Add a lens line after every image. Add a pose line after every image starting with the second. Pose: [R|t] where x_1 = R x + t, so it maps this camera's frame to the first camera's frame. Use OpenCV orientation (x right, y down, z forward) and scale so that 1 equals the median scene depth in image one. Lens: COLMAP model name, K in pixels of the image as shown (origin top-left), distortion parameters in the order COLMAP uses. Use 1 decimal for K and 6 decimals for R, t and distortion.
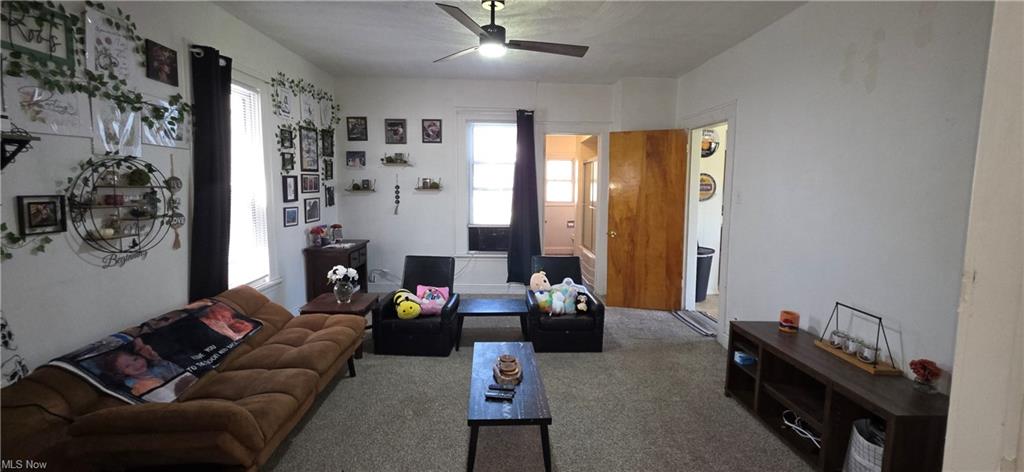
lens RADIAL K [[410.0, 0, 514.5], [0, 410.0, 222.1], [0, 0, 1]] dist [-0.000326, -0.000123]
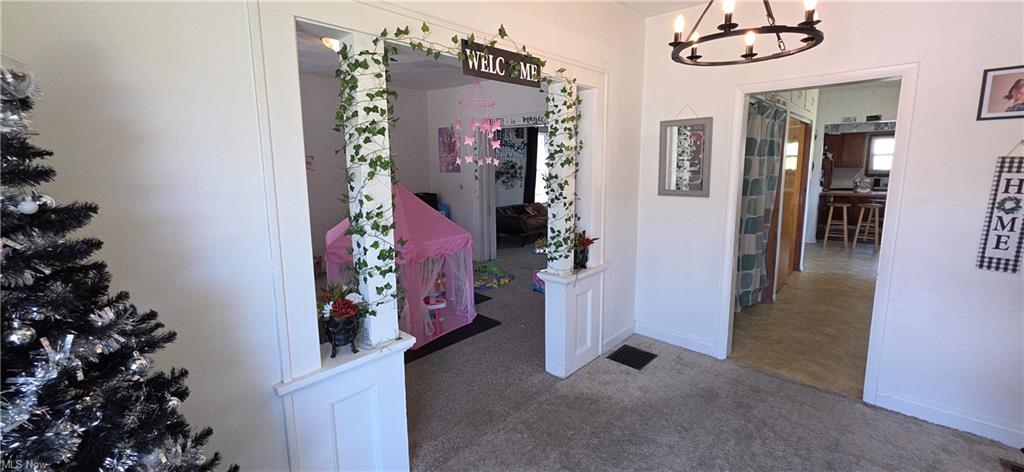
lens RADIAL K [[410.0, 0, 514.5], [0, 410.0, 222.1], [0, 0, 1]] dist [-0.000326, -0.000123]
pose [[0.711891, 0.083683, -0.697286, 1.315586], [-0.047263, 0.996333, 0.071319, 0.098568], [0.700698, -0.017815, 0.713236, -1.260000]]
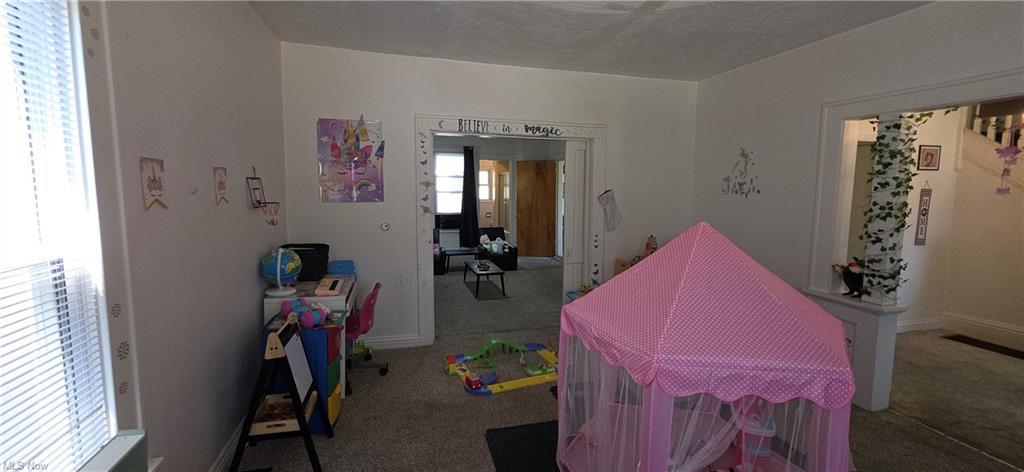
lens RADIAL K [[423.4, 0, 511.5], [0, 423.4, 226.2], [0, 0, 1]] dist [0.000115, -0.000006]
pose [[0.971355, -0.027065, 0.236089, -0.366484], [0.024499, 0.999605, 0.013796, 0.071314], [-0.236369, -0.007617, 0.971634, -1.260578]]
